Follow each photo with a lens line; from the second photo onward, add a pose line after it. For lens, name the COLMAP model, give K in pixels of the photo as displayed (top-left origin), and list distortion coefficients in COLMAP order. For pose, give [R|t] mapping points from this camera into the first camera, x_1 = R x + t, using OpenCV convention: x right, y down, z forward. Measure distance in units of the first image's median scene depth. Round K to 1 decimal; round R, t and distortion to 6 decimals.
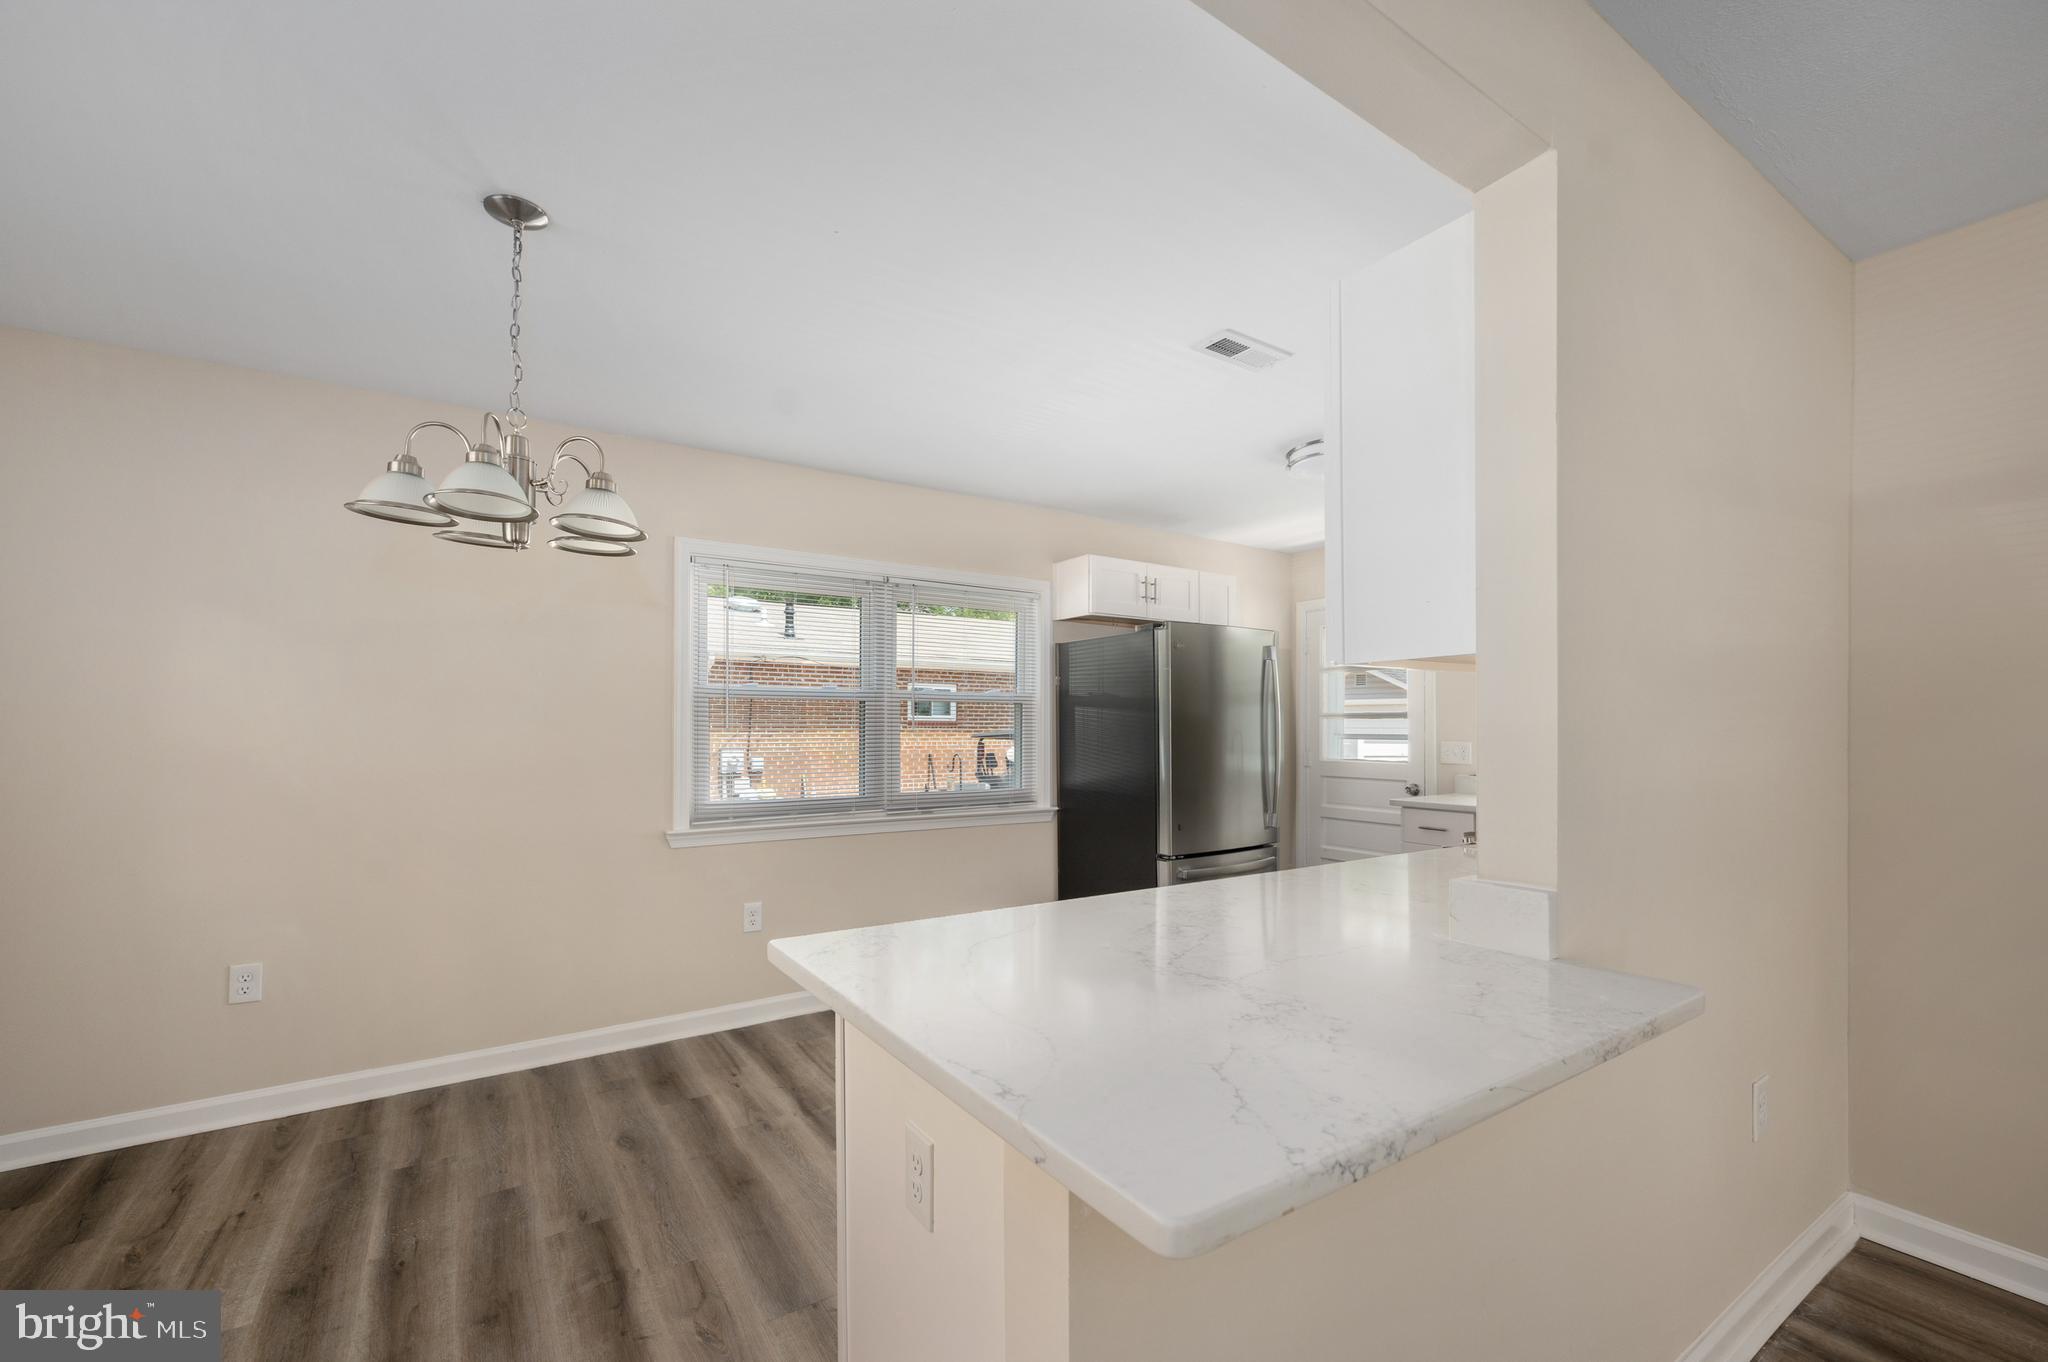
lens RADIAL K [[815.7, 0, 1022.9], [0, 815.7, 734.4], [0, 0, 1]] dist [-0.000412, -0.000108]
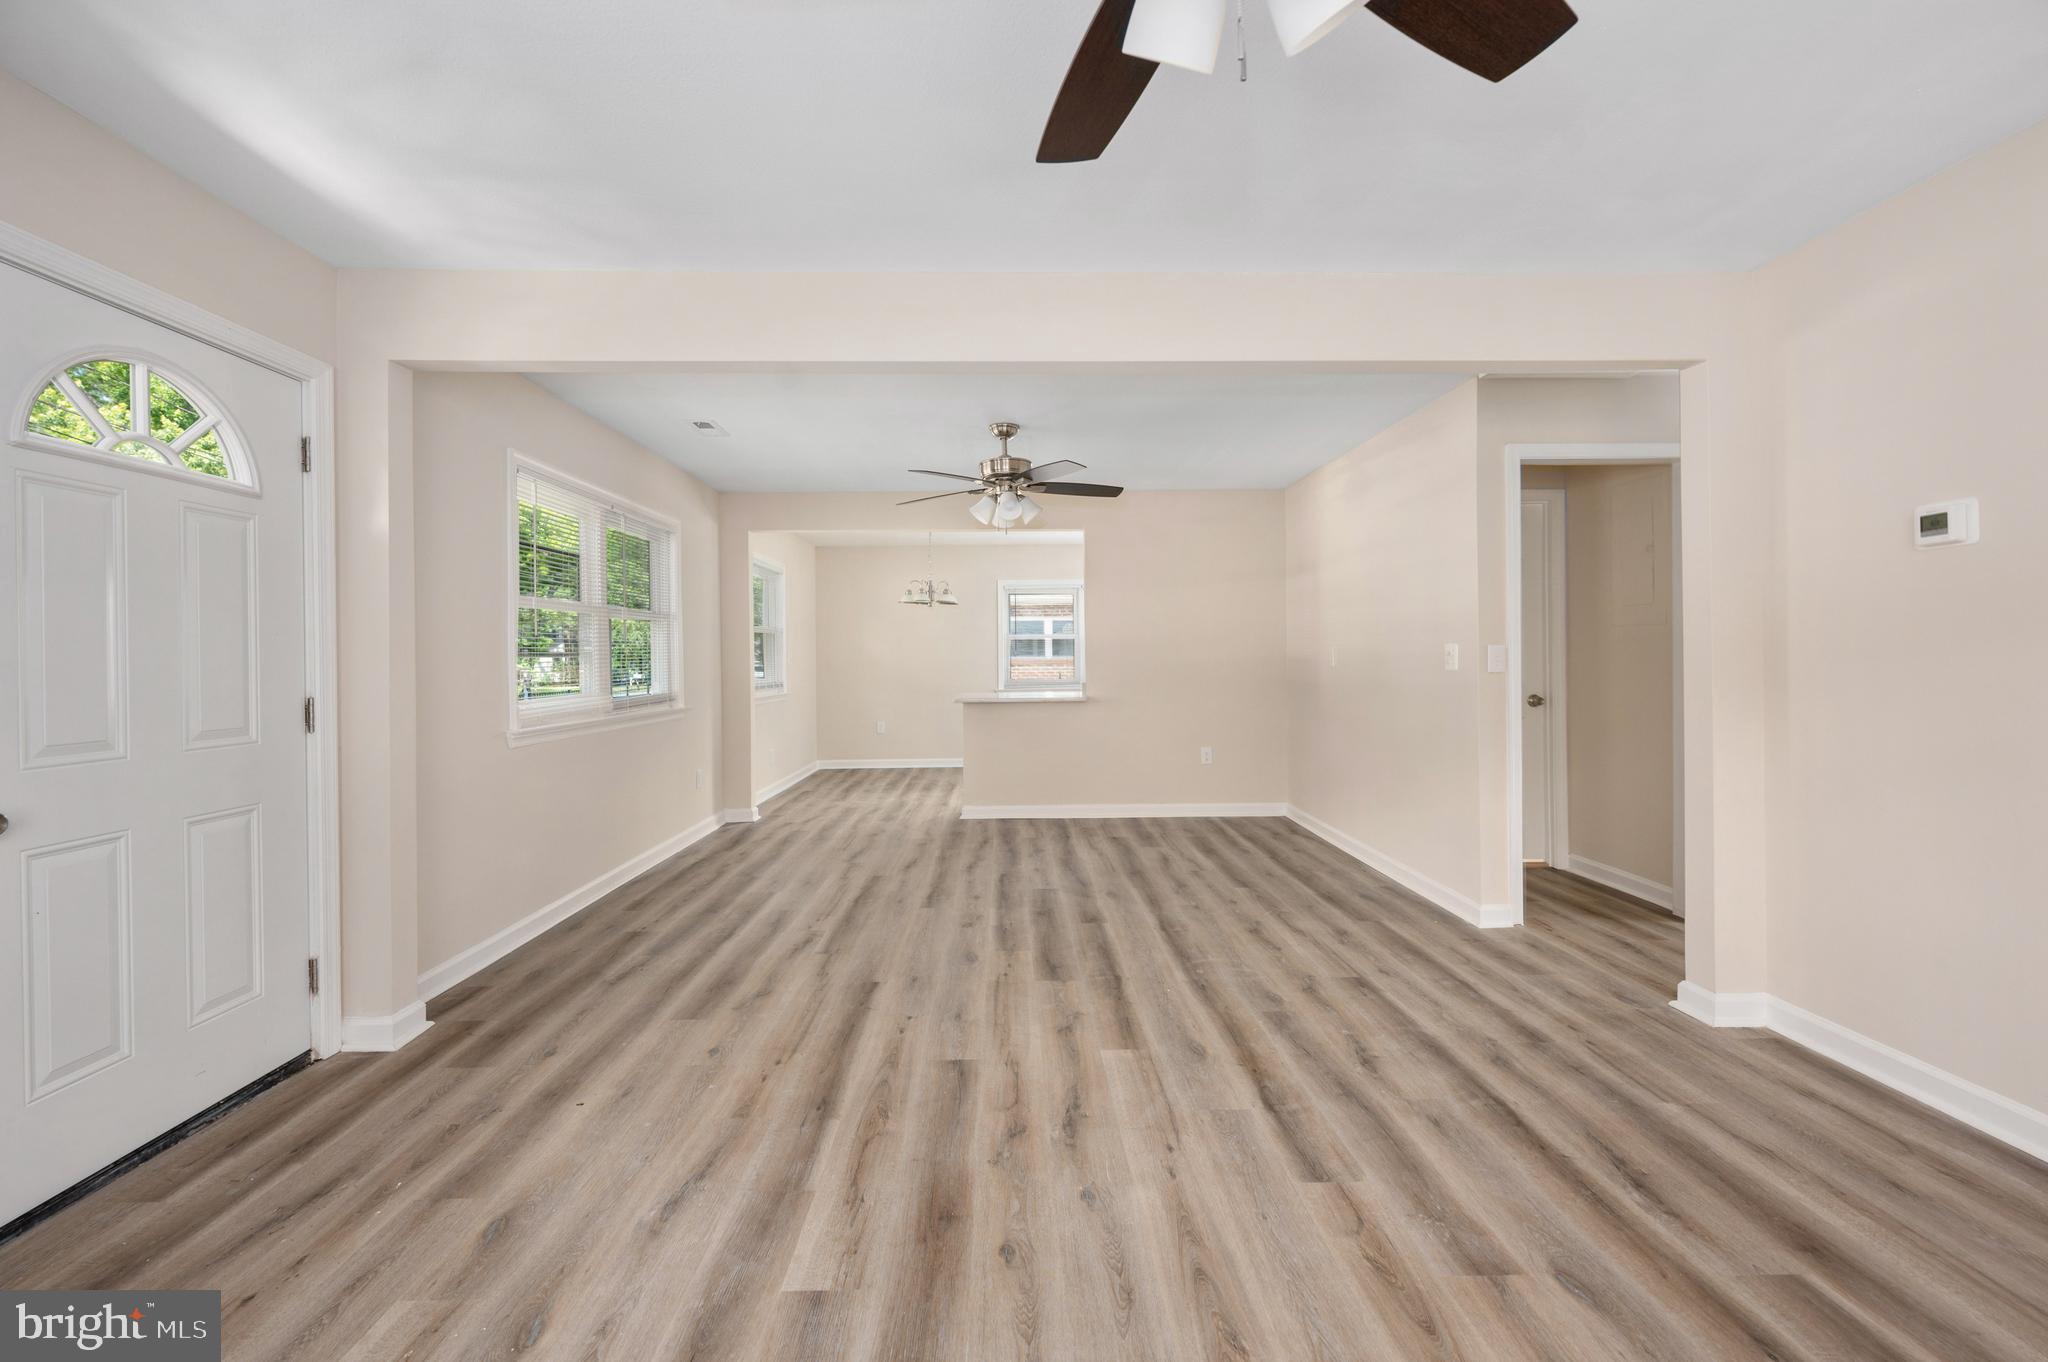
lens RADIAL K [[846.3, 0, 1029.8], [0, 846.3, 650.8], [0, 0, 1]] dist [0.000192, 0.000065]
pose [[0.840439, -0.011736, -0.541779, 1.612694], [0.007302, 0.999920, -0.010334, 0.027583], [0.541857, 0.004730, 0.840458, -1.769697]]
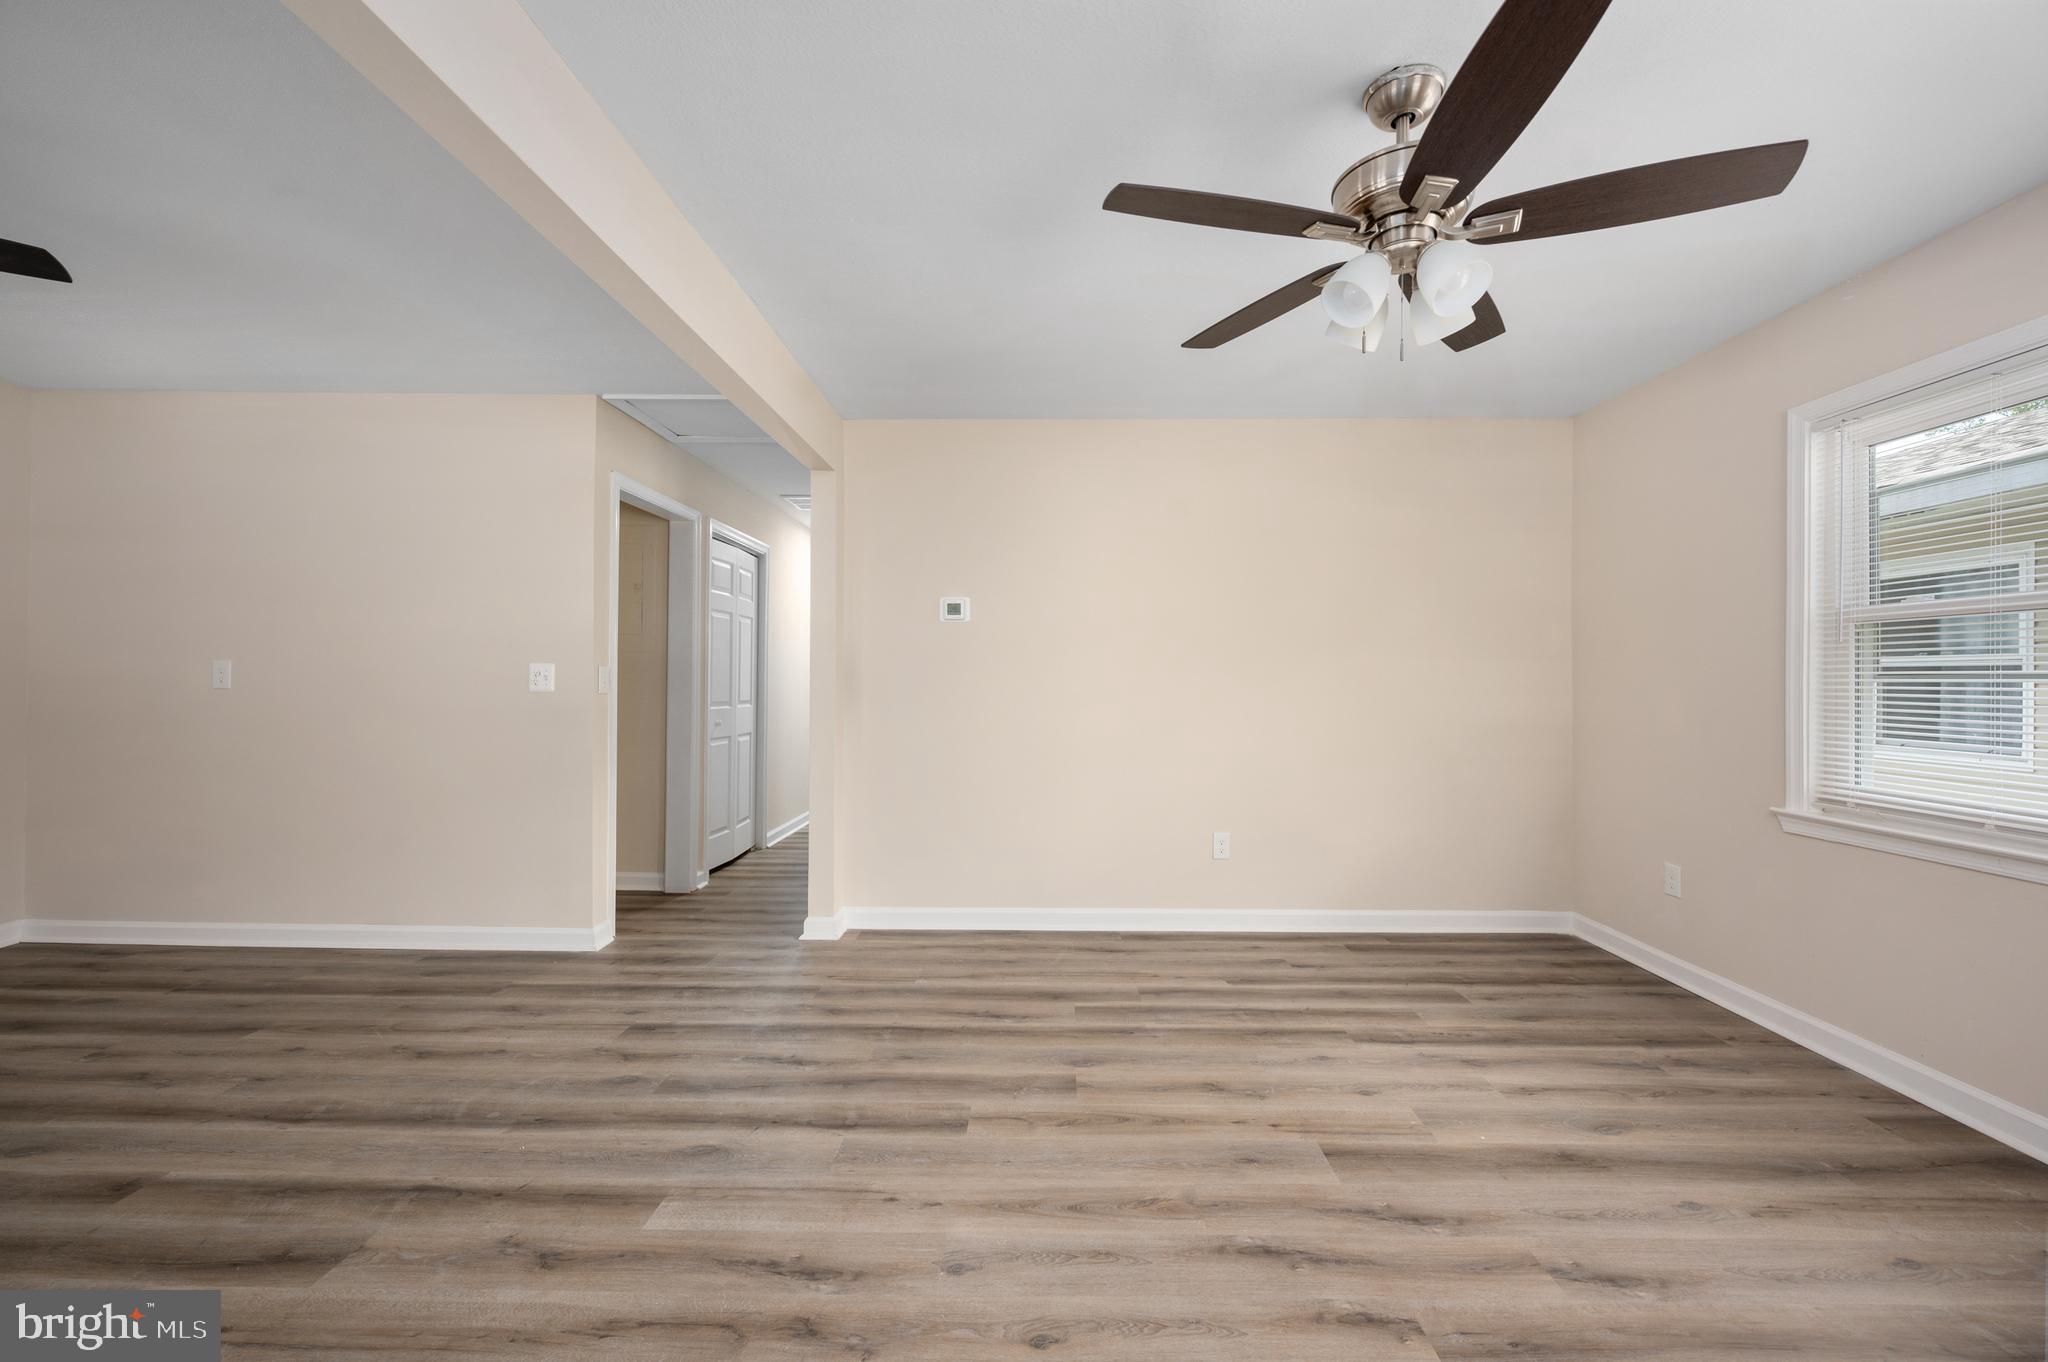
lens RADIAL K [[829.3, 0, 1024.0], [0, 829.3, 681.0], [0, 0, 1]] dist [-0.000671, -0.000216]
pose [[0.569020, 0.004557, 0.822311, 0.666519], [-0.005263, 0.999984, -0.001901, 0.032640], [-0.822307, -0.003246, 0.569035, -1.514850]]
